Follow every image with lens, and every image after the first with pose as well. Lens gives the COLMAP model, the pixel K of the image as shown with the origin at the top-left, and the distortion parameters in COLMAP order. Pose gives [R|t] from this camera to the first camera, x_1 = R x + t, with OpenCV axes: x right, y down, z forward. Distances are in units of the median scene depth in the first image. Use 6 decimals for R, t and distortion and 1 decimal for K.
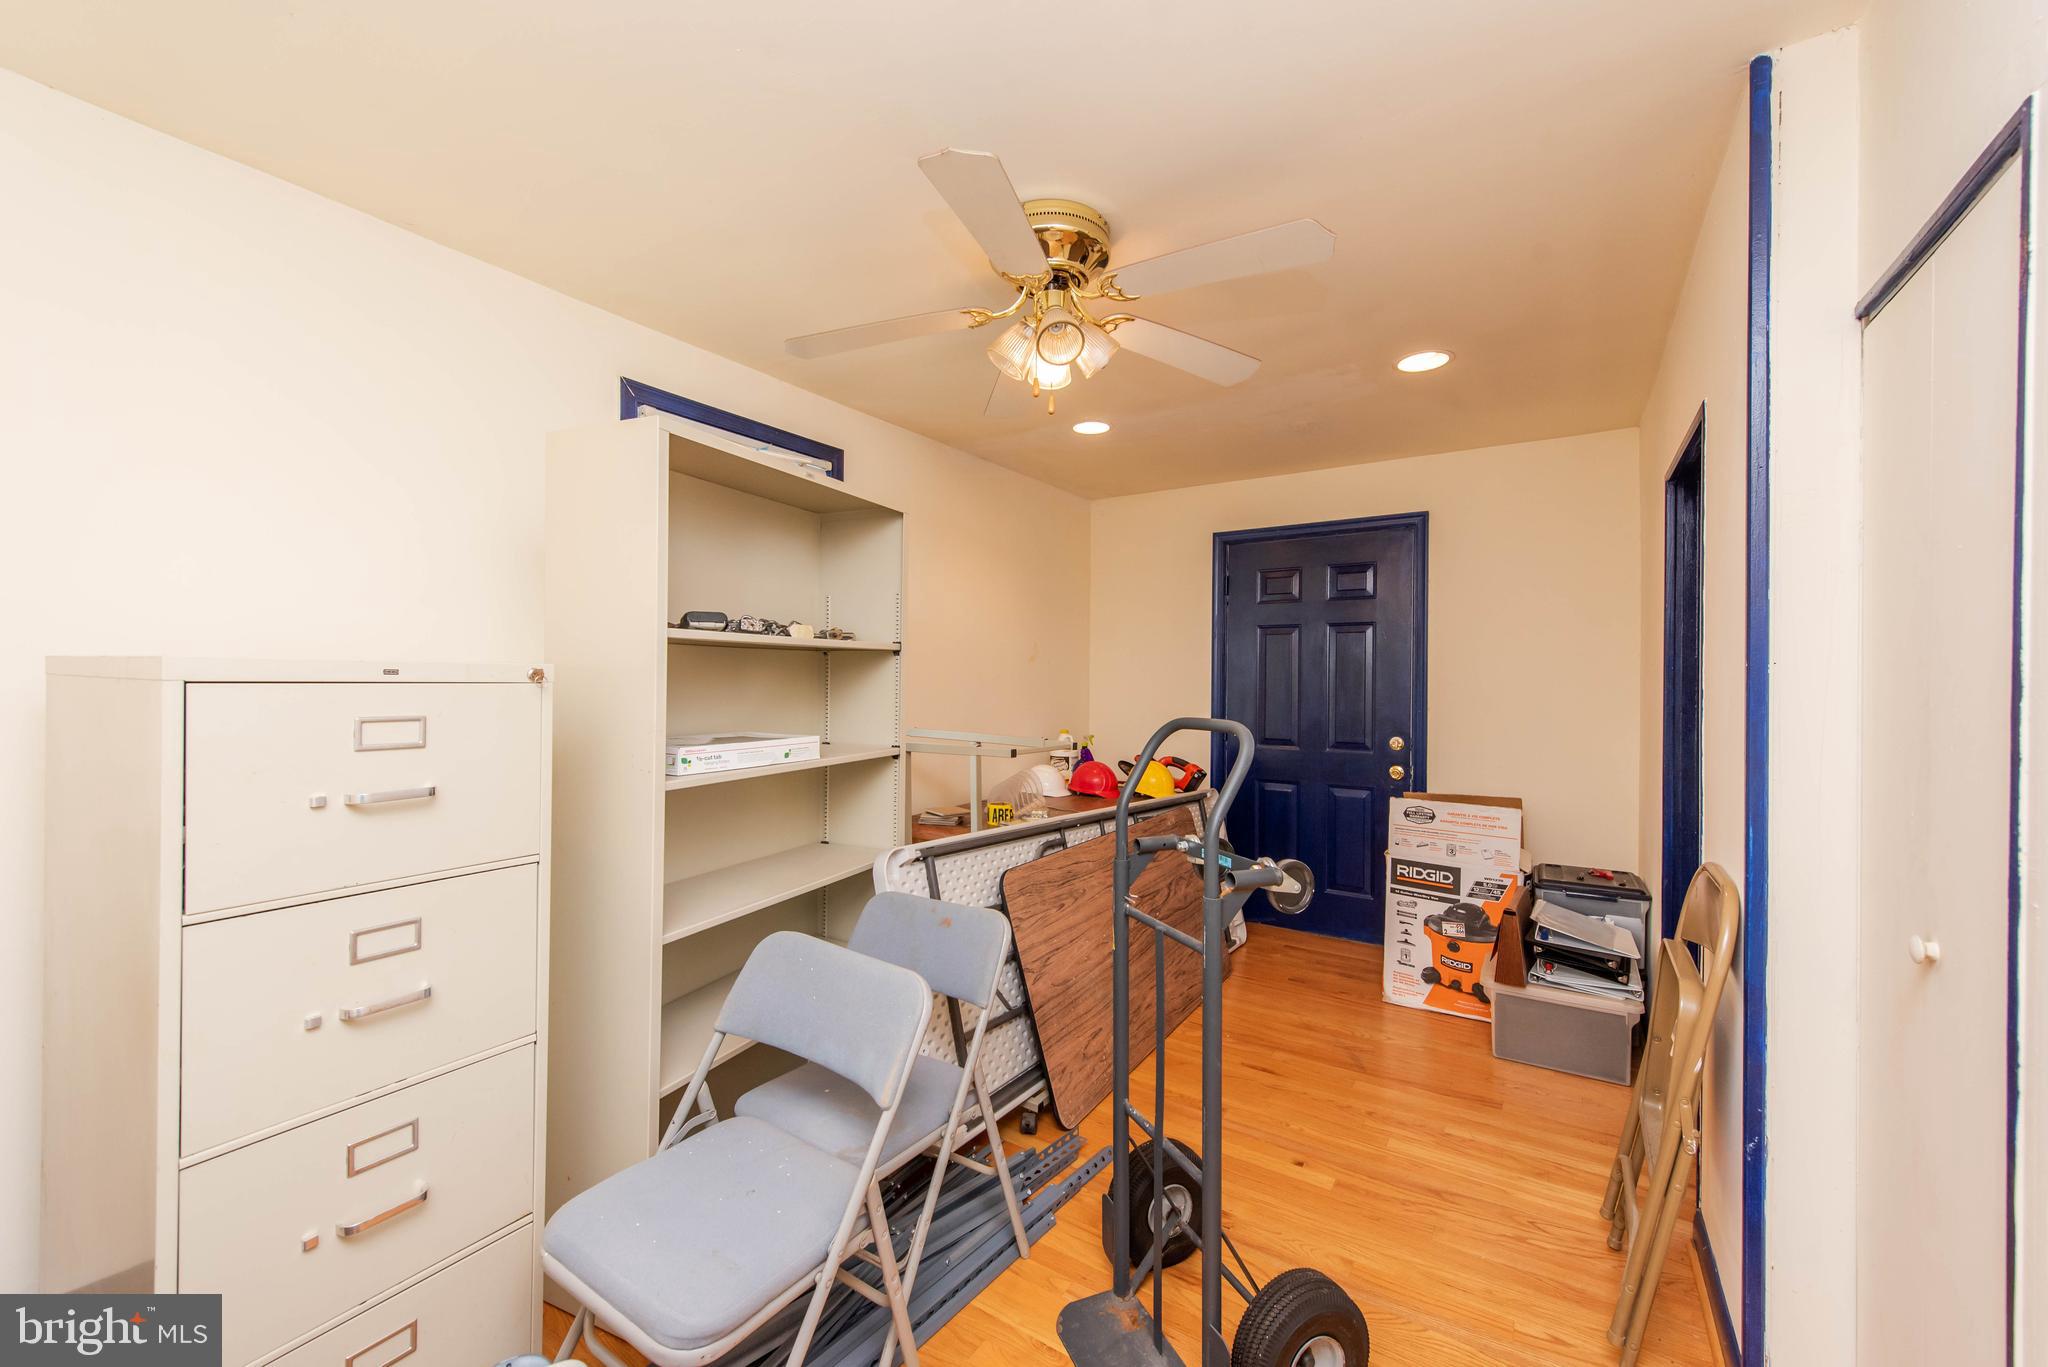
lens RADIAL K [[801.8, 0, 1027.9], [0, 801.8, 678.3], [0, 0, 1]] dist [0.018329, -0.001113]
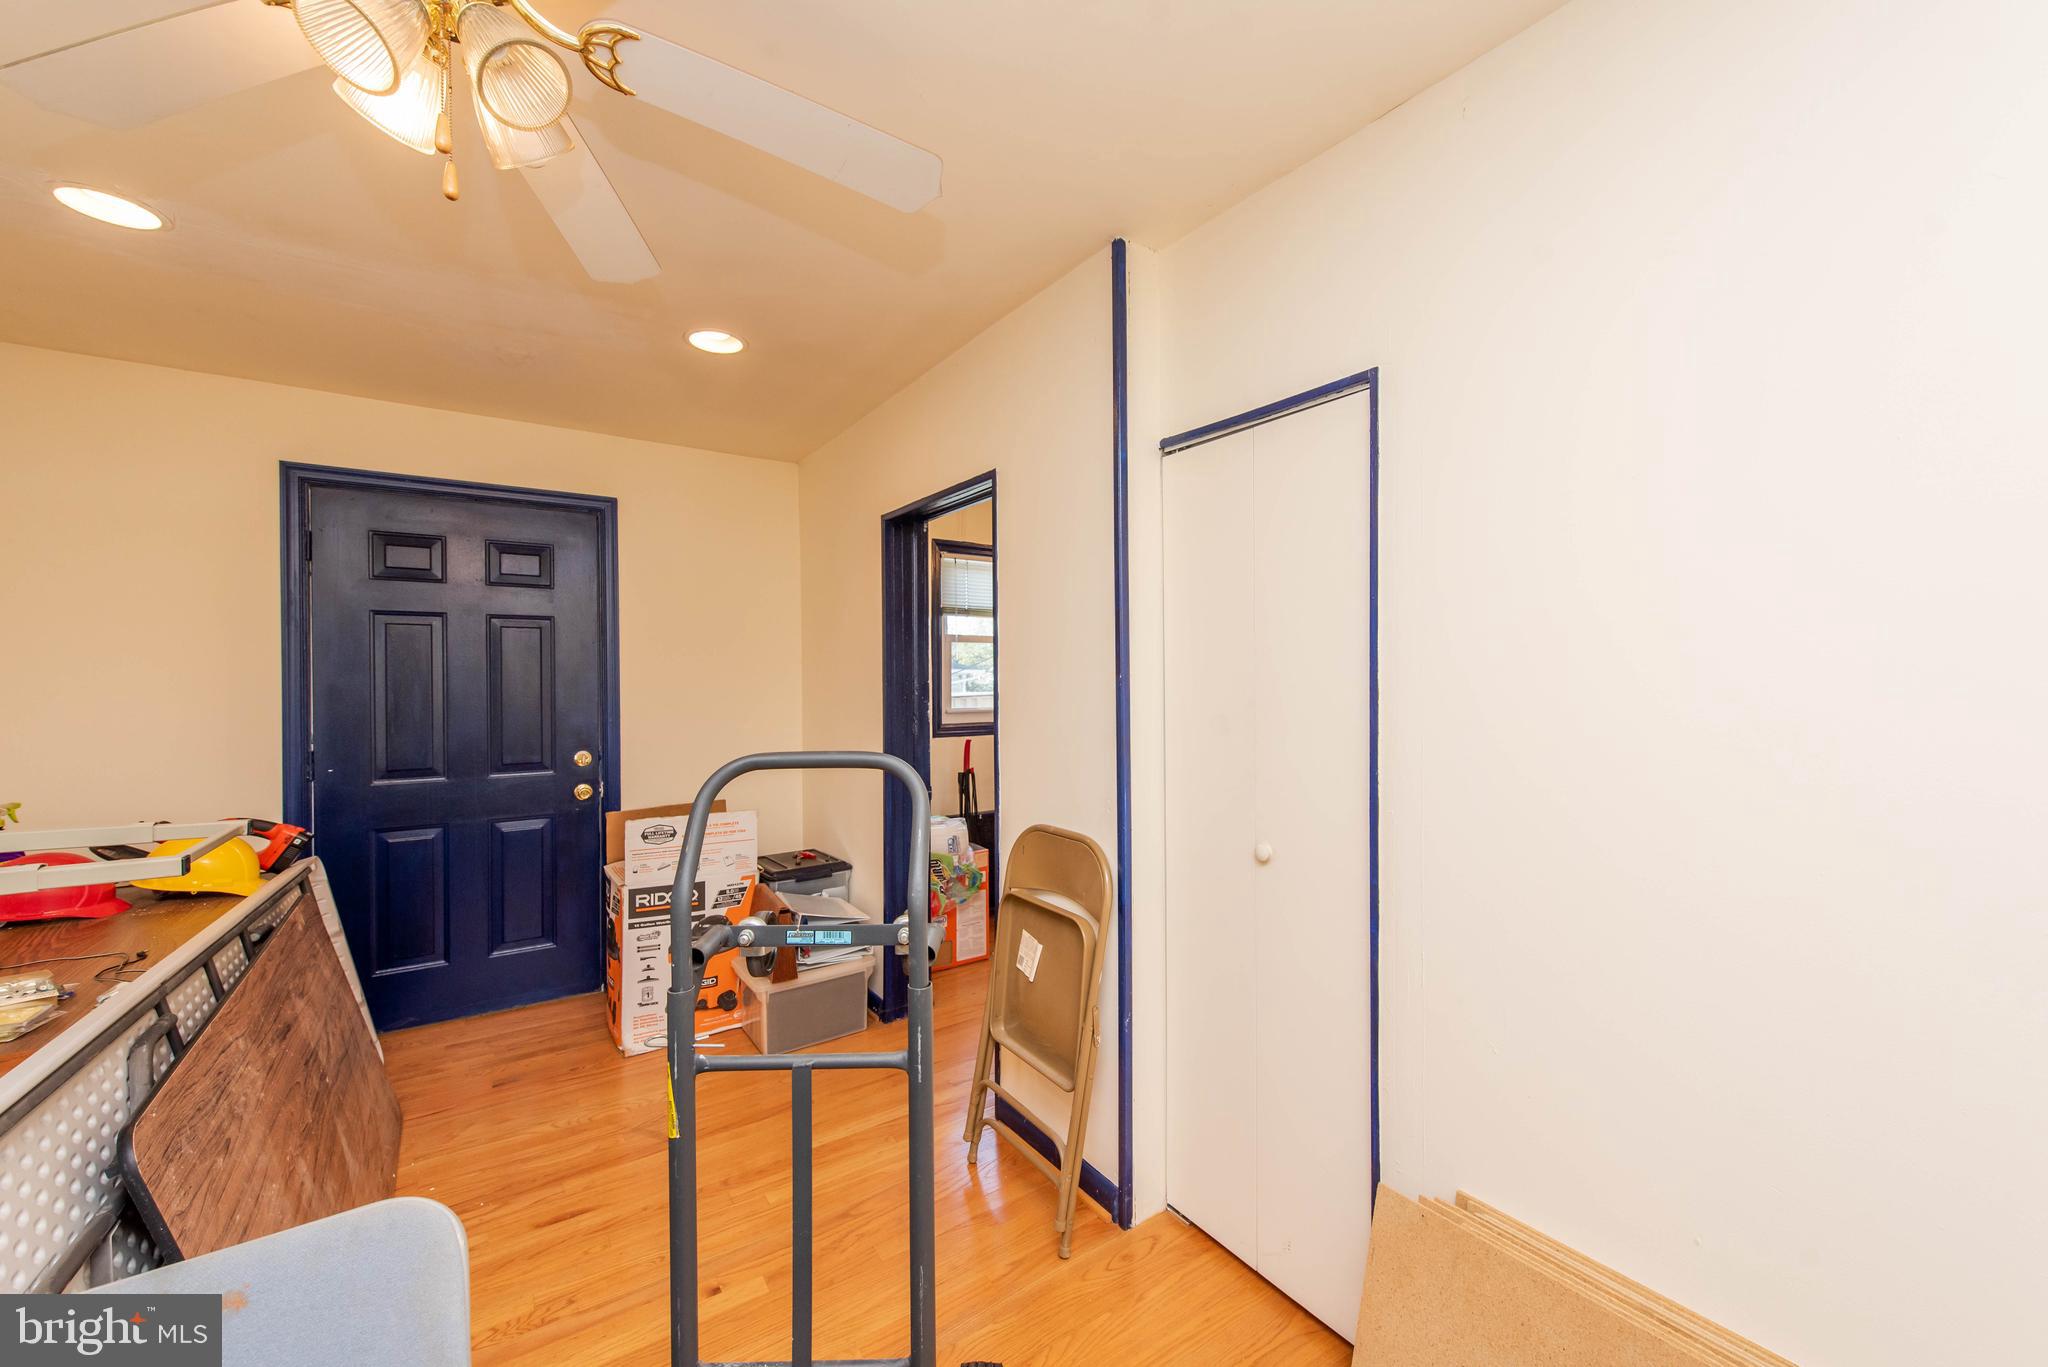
lens RADIAL K [[801.8, 0, 1028.4], [0, 801.8, 682.2], [0, 0, 1]] dist [0.018329, -0.001113]
pose [[0.390678, -0.013717, 0.920425, -0.186232], [0.006239, 0.999905, 0.012254, -0.010796], [-0.920506, 0.000955, 0.390727, 0.261574]]
